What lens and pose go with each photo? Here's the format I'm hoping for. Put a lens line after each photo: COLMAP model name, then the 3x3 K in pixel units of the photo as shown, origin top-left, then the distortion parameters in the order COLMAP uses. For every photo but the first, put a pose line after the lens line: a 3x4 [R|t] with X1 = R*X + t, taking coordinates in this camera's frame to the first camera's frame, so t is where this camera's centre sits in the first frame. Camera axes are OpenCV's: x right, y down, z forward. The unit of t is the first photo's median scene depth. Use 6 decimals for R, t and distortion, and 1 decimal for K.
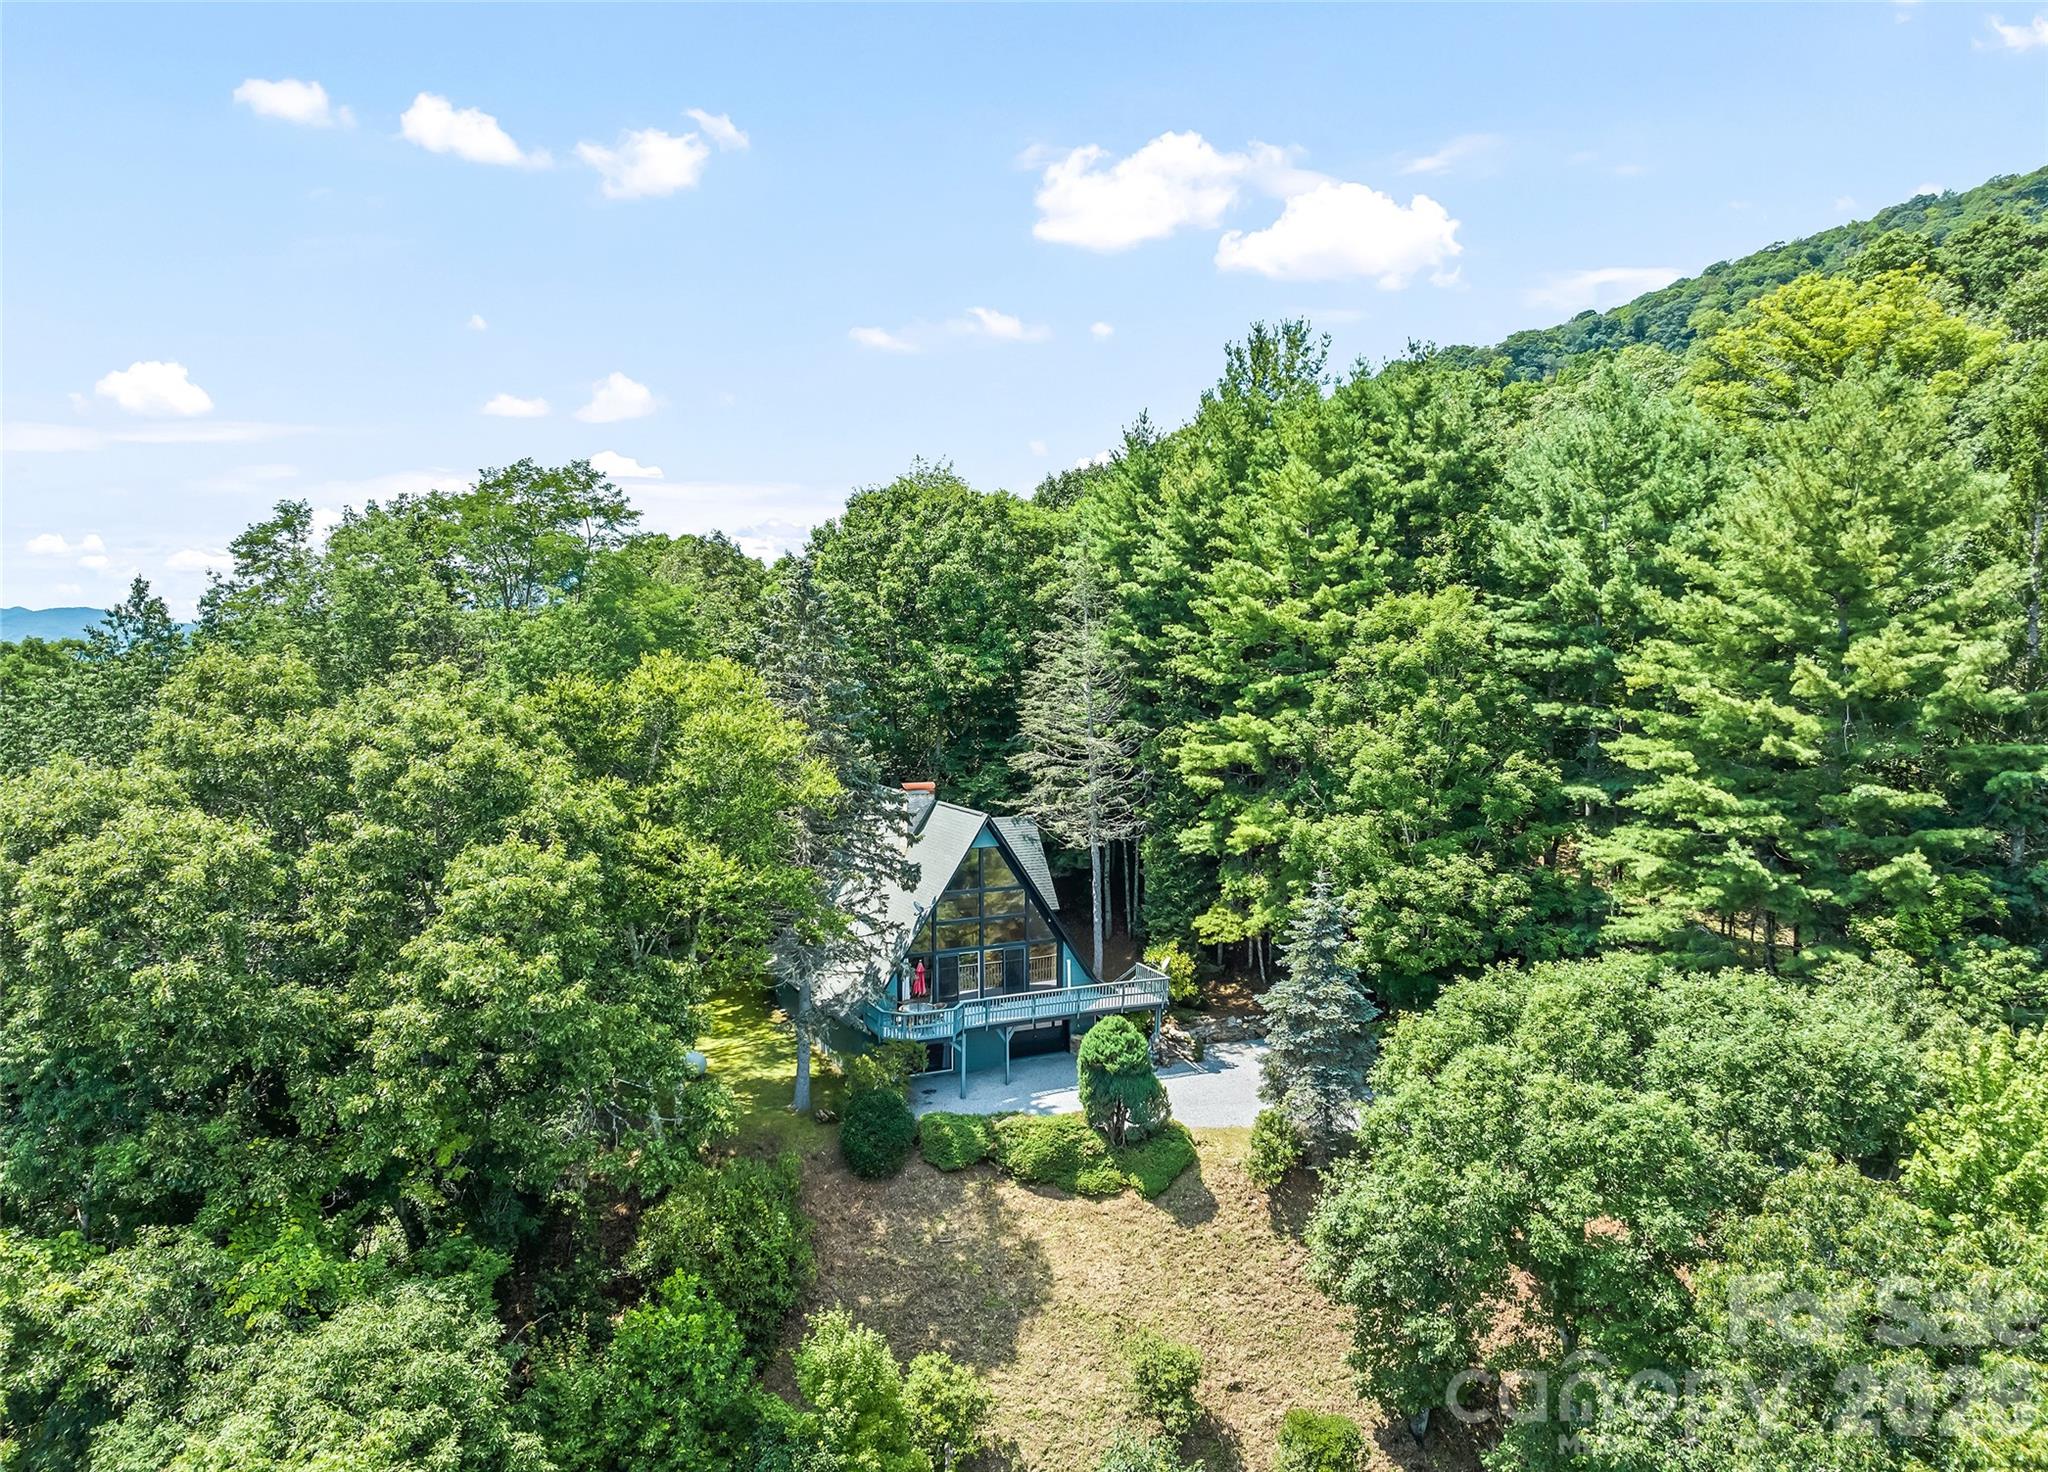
lens RADIAL K [[1410.7, 0, 1034.5], [0, 1410.7, 737.0], [0, 0, 1]] dist [-0.034922, -0.004598]
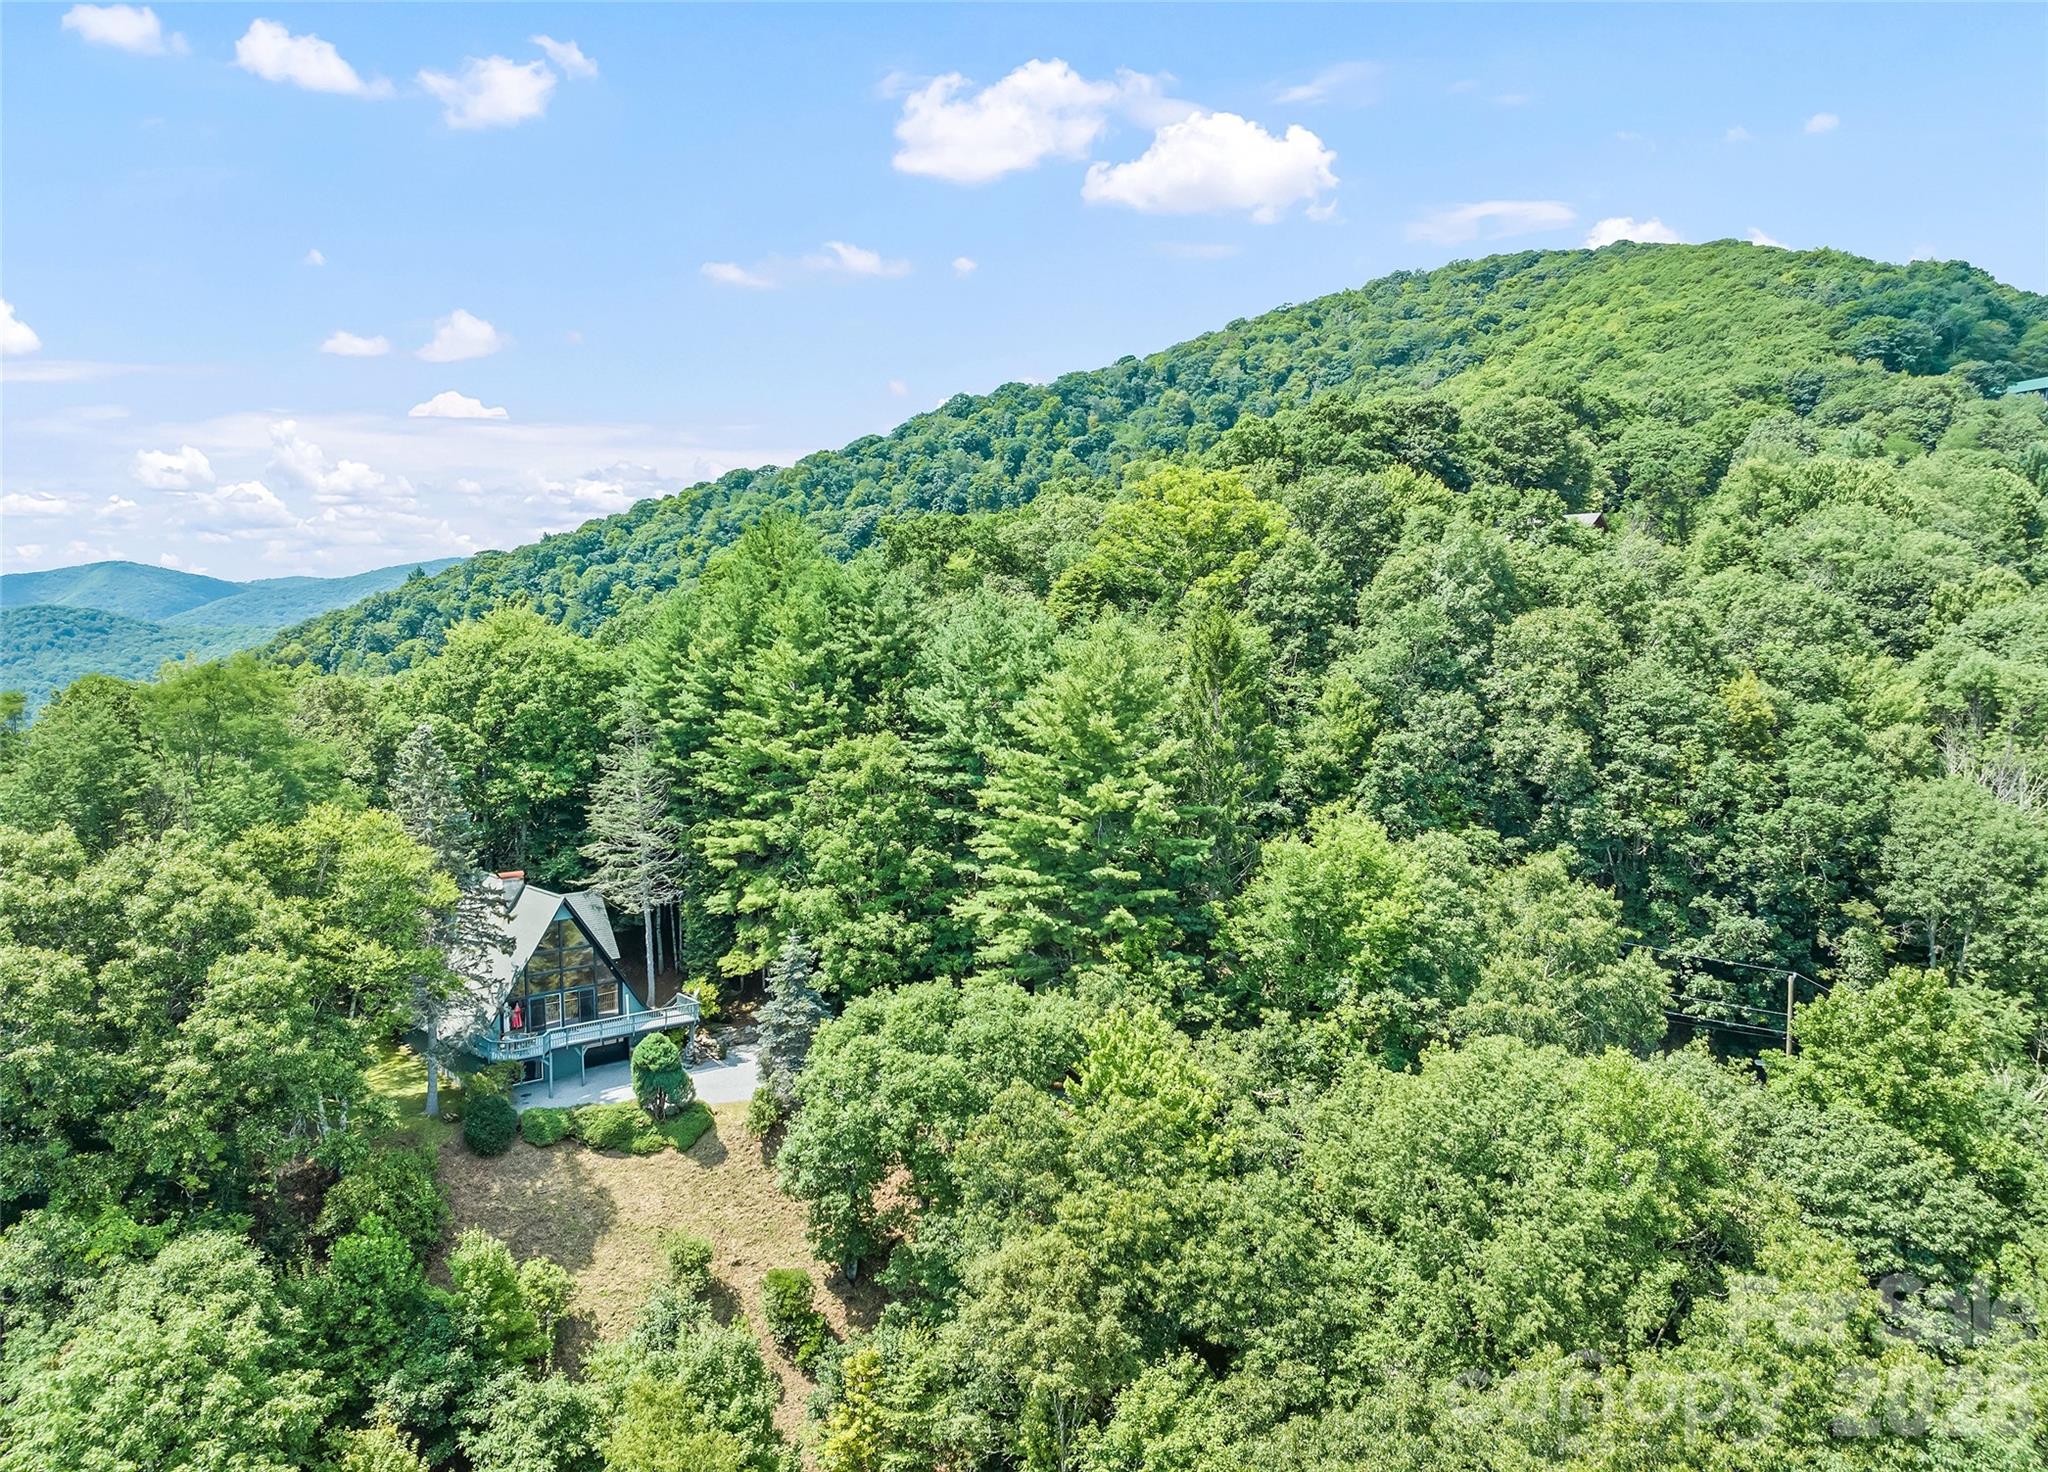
lens RADIAL K [[1410.7, 0, 1034.5], [0, 1410.7, 737.0], [0, 0, 1]] dist [-0.034922, -0.004598]
pose [[0.958025, -0.018441, 0.286091, 0.019608], [0.018310, 0.999827, 0.003132, -0.107483], [-0.286100, 0.002238, 0.958197, -0.516233]]
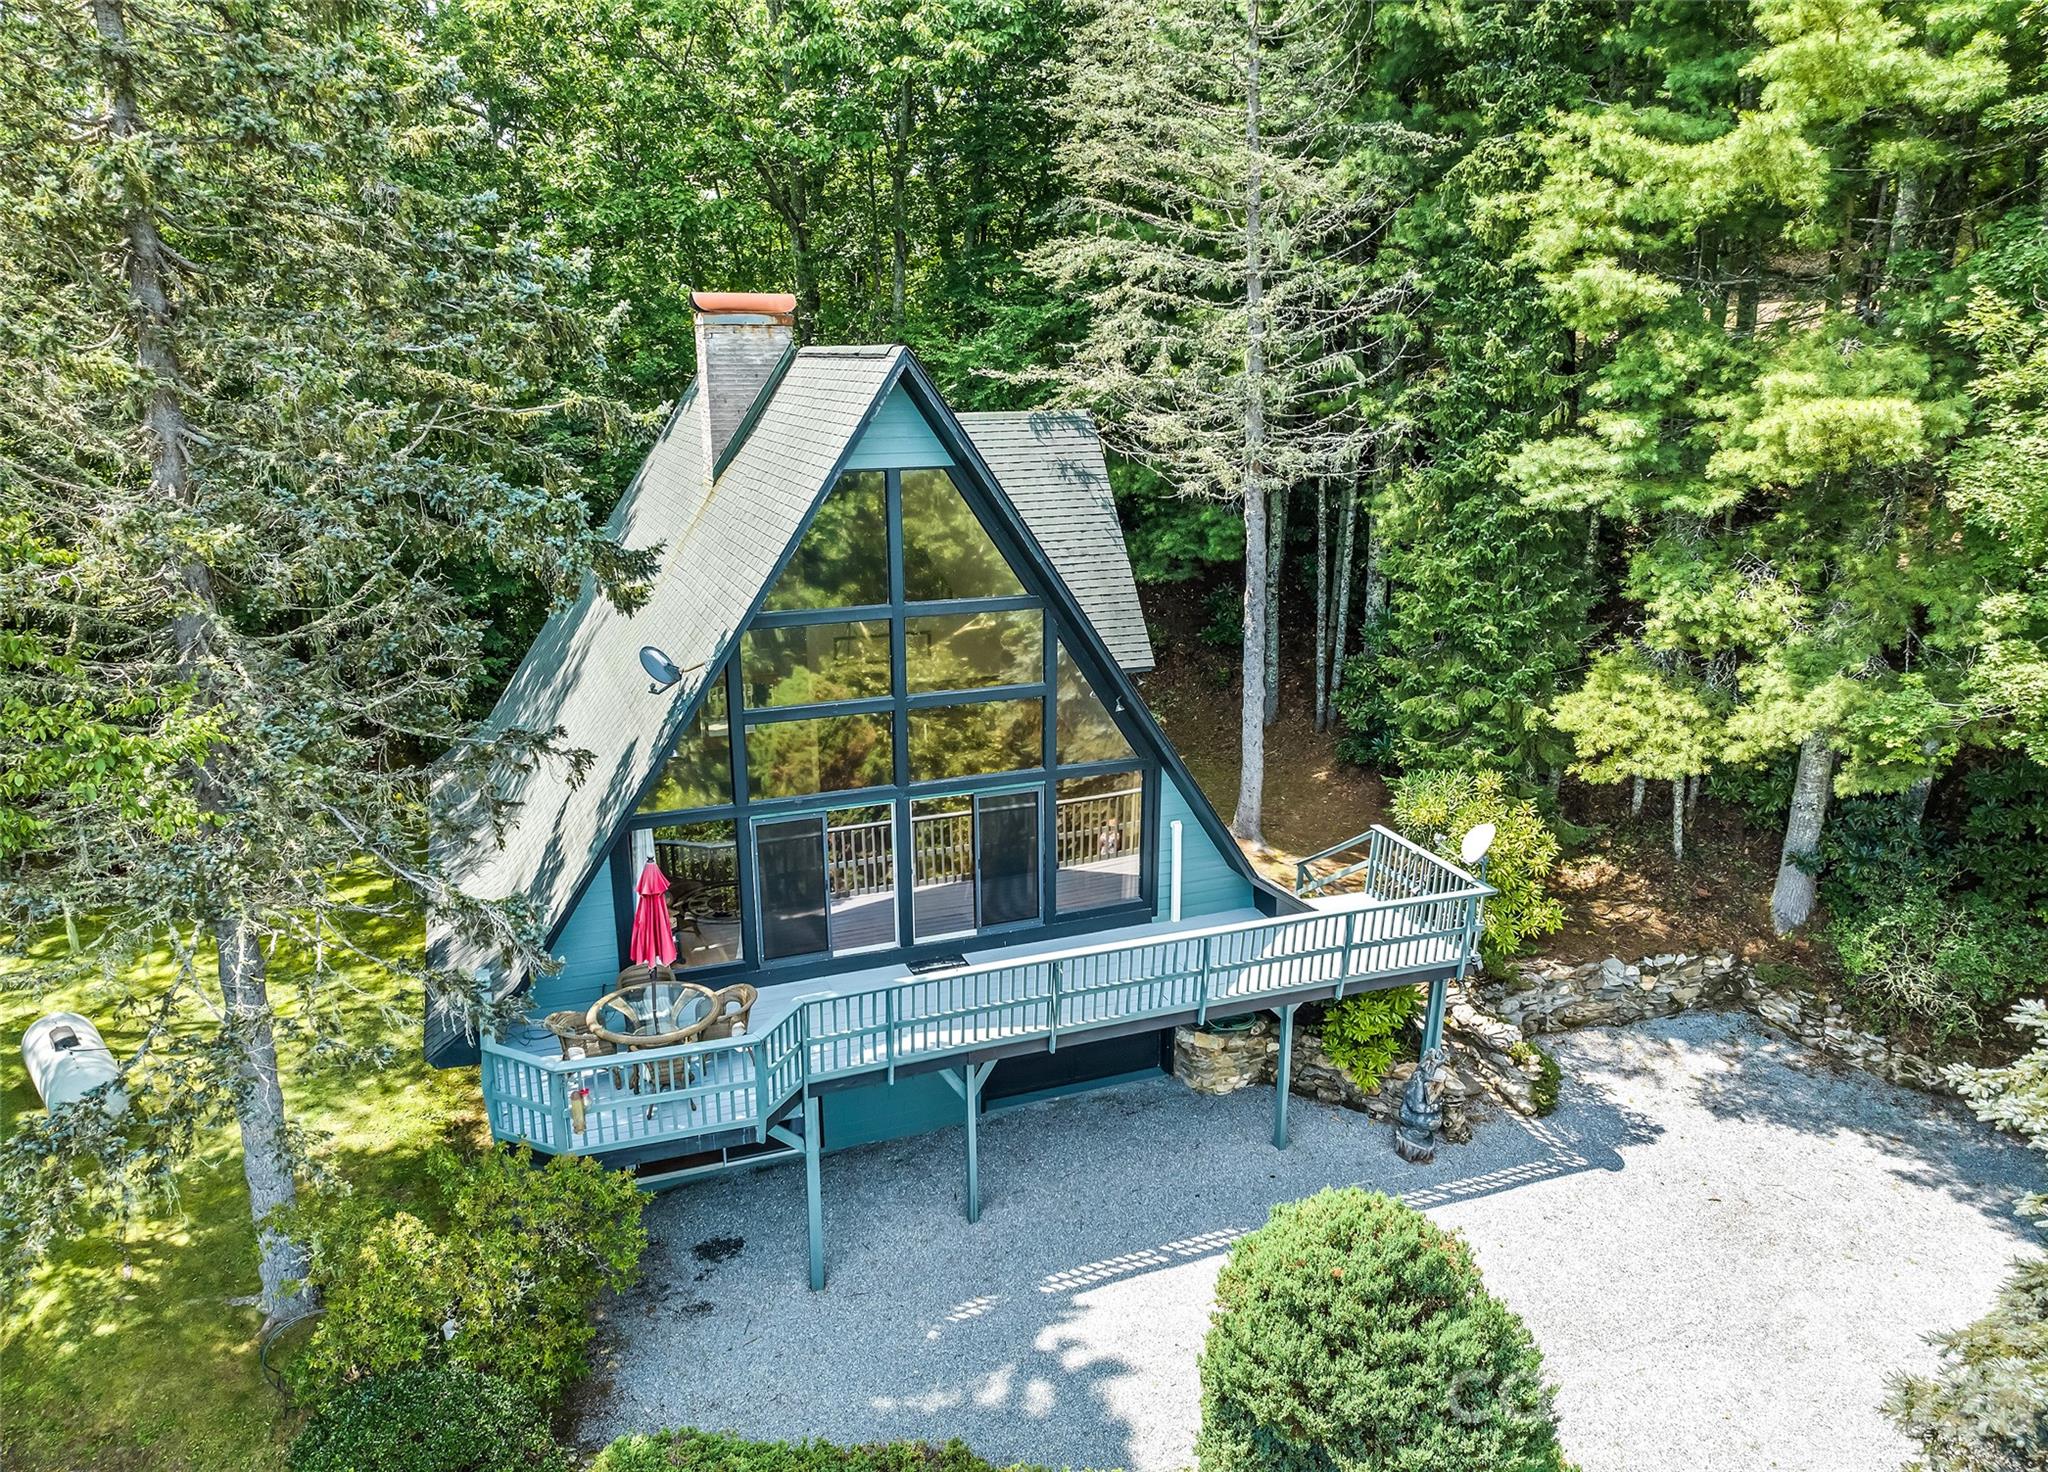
lens RADIAL K [[1410.7, 0, 1034.5], [0, 1410.7, 737.0], [0, 0, 1]] dist [-0.034922, -0.004598]
pose [[0.996690, 0.022882, -0.078007, 0.017843], [-0.007102, 0.980410, 0.196840, 0.081205], [0.080983, -0.195635, 0.977327, 0.749655]]
